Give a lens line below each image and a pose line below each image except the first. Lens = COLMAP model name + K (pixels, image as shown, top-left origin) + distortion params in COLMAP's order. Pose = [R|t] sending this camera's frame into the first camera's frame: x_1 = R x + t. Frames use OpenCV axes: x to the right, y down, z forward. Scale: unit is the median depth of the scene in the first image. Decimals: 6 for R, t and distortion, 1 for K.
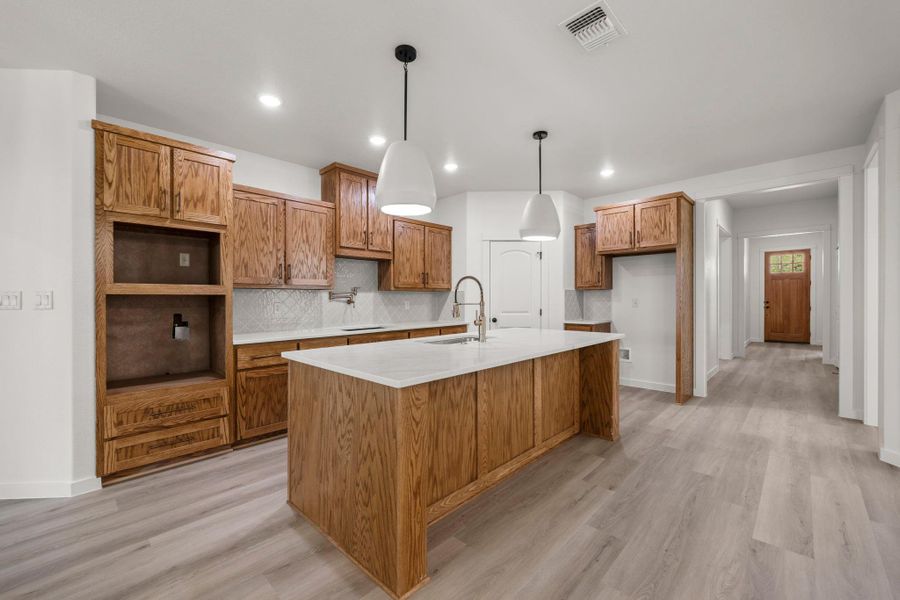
lens RADIAL K [[366.0, 0, 444.2], [0, 366.0, 299.7], [0, 0, 1]] dist [-0.009402, -0.000187]
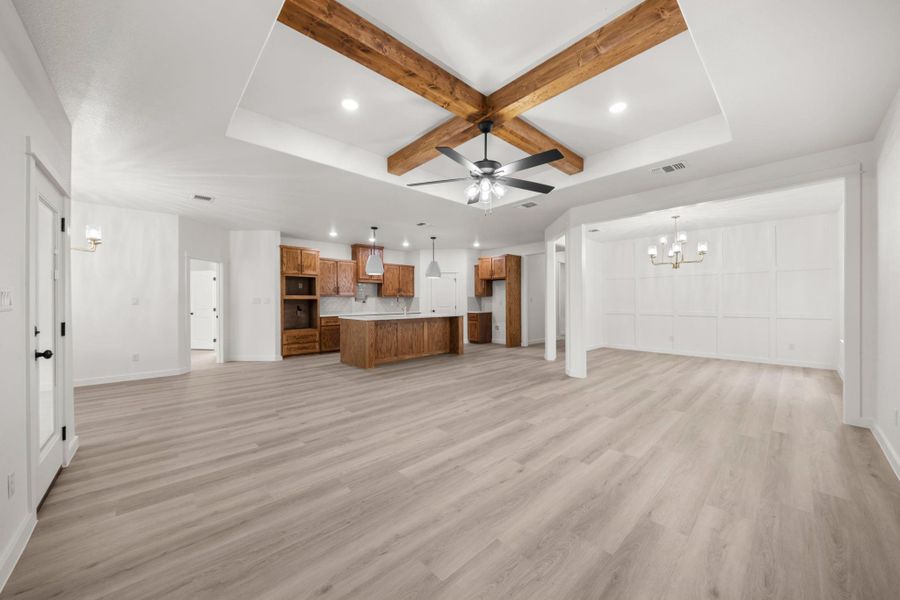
lens RADIAL K [[323.6, 0, 447.9], [0, 323.6, 300.1], [0, 0, 1]] dist [-0.004664, -0.000002]
pose [[0.998933, 0.002627, -0.046118, 0.491695], [-0.002785, 0.999990, -0.003366, -0.000690], [0.046109, 0.003491, 0.998930, -1.361024]]
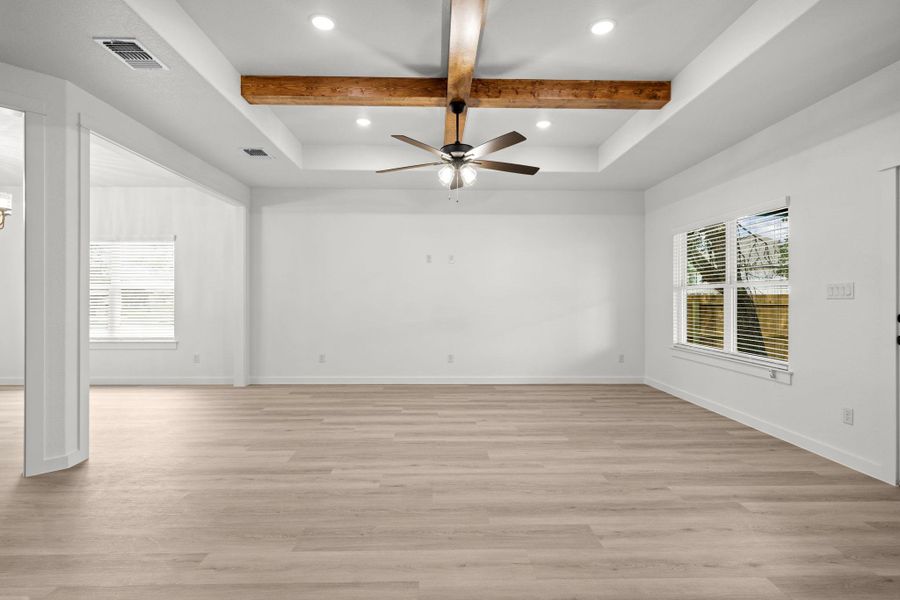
lens RADIAL K [[434.3, 0, 444.6], [0, 434.3, 299.7], [0, 0, 1]] dist [0.000144, 0.000357]
pose [[-0.716862, 0.004494, 0.697201, -0.238929], [0.005436, 0.999985, -0.000856, 0.014692], [-0.697194, 0.003176, -0.716876, 0.468799]]
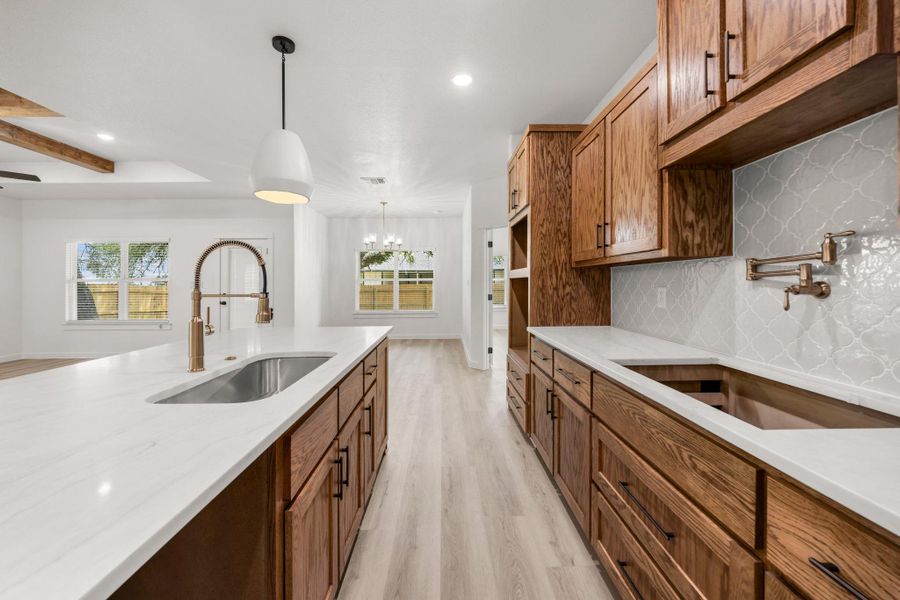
lens RADIAL K [[340.1, 0, 445.9], [0, 340.1, 284.7], [0, 0, 1]] dist [-0.009409, 0.000001]
pose [[-0.700731, 0.011628, -0.713331, 0.171097], [0.008286, 0.999932, 0.008160, -0.003378], [0.713378, -0.000193, -0.700780, 1.374037]]
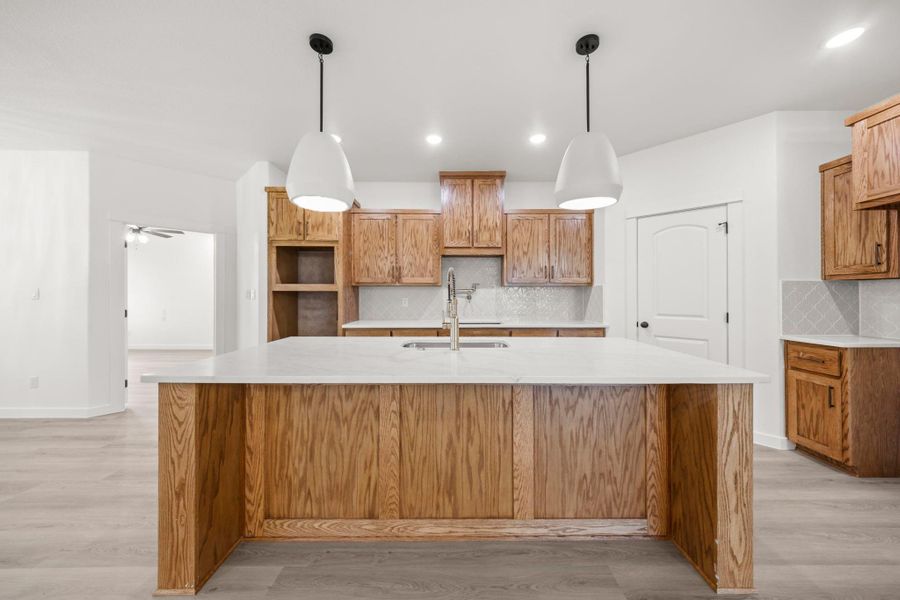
lens RADIAL K [[310.4, 0, 457.5], [0, 310.4, 294.7], [0, 0, 1]] dist [-0.001112, -0.000192]
pose [[0.704038, 0.005467, -0.710141, 0.512085], [-0.006978, 0.999975, 0.000780, -0.003937], [0.710128, 0.004406, 0.704059, 0.469554]]
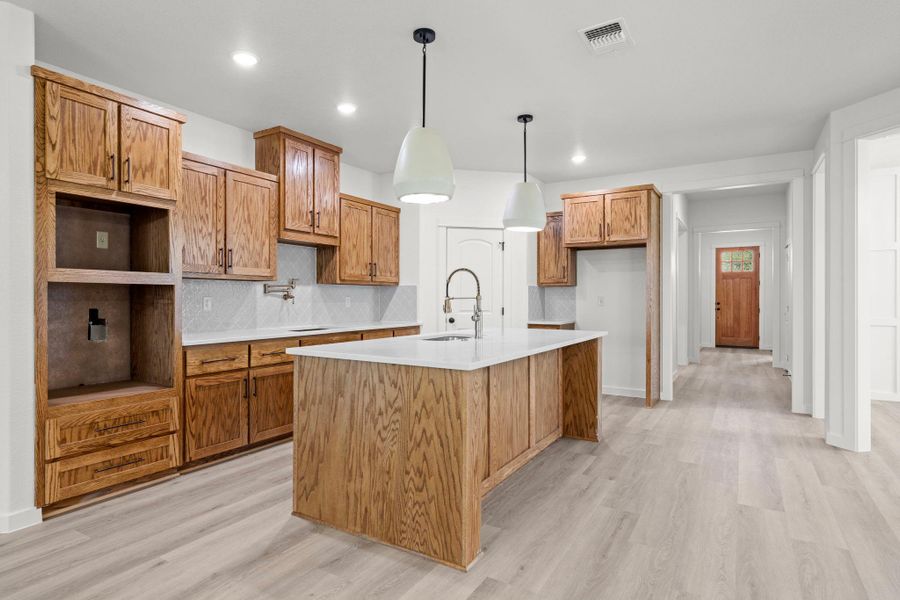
lens RADIAL K [[495.7, 0, 423.6], [0, 495.7, 295.8], [0, 0, 1]] dist [-0.004027, -0.001602]
pose [[0.979187, 0.009344, 0.202744, -0.257046], [-0.007644, 0.999929, -0.009164, 0.015834], [-0.202815, 0.007423, 0.979189, -0.192269]]
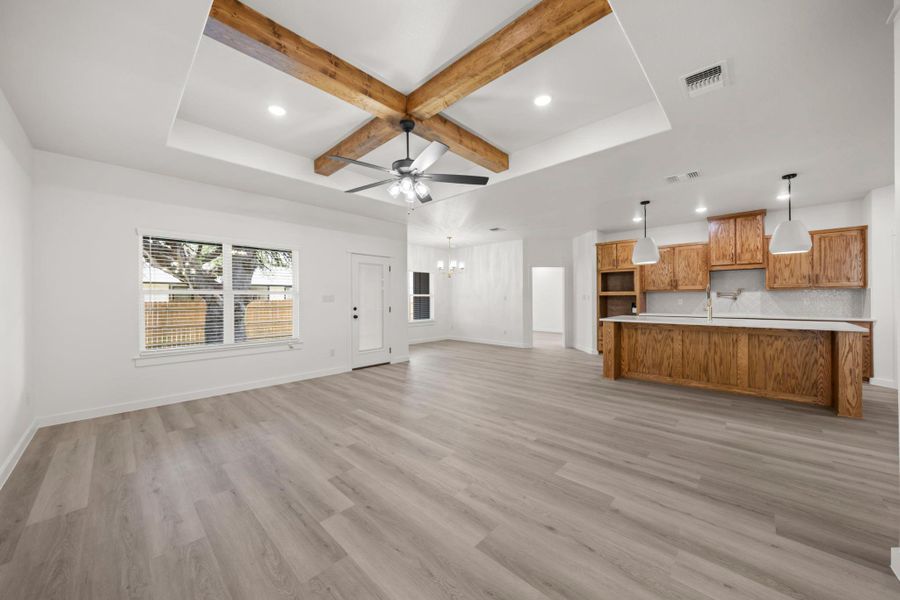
lens RADIAL K [[323.6, 0, 447.9], [0, 323.6, 300.1], [0, 0, 1]] dist [-0.004664, -0.000002]
pose [[0.009768, 0.012033, -0.999880, 1.514668], [0.004968, 0.999915, 0.012082, -0.012479], [0.999940, -0.005085, 0.009708, -0.298336]]
